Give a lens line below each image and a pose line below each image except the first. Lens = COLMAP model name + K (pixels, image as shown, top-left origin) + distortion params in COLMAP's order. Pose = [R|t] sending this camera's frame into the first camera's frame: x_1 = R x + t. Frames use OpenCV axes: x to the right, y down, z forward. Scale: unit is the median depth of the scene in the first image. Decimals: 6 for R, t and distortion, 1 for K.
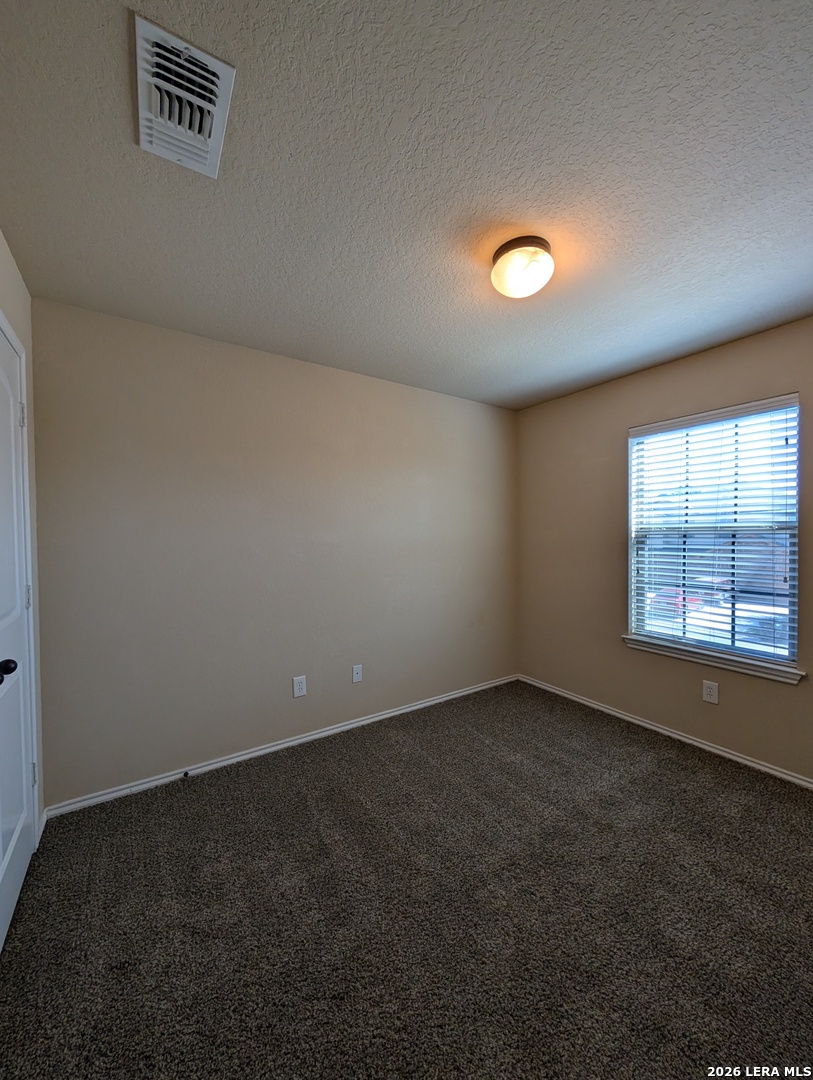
lens RADIAL K [[411.4, 0, 406.5], [0, 411.4, 540.0], [0, 0, 1]] dist [0.002117, 0.000454]
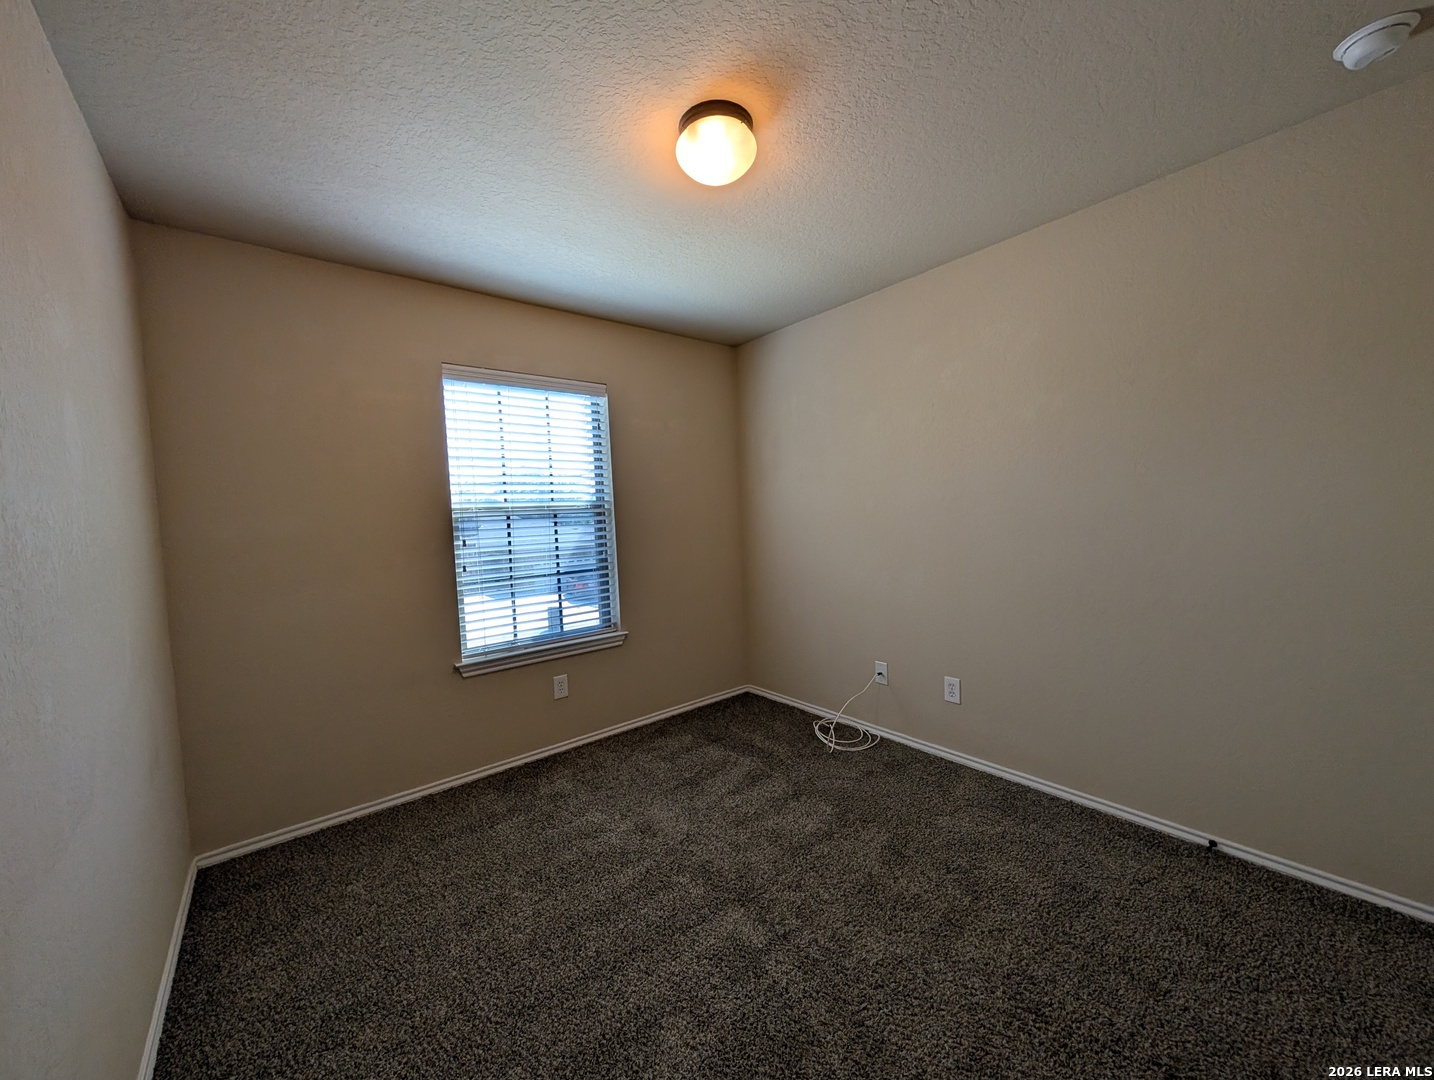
lens RADIAL K [[546.3, 0, 721.7], [0, 546.3, 540.5], [0, 0, 1]] dist [0.002117, 0.000454]
pose [[-0.121695, -0.051063, 0.991253, -0.495762], [0.047373, 0.997239, 0.057187, -0.007648], [-0.991436, 0.053918, -0.118940, 0.774048]]
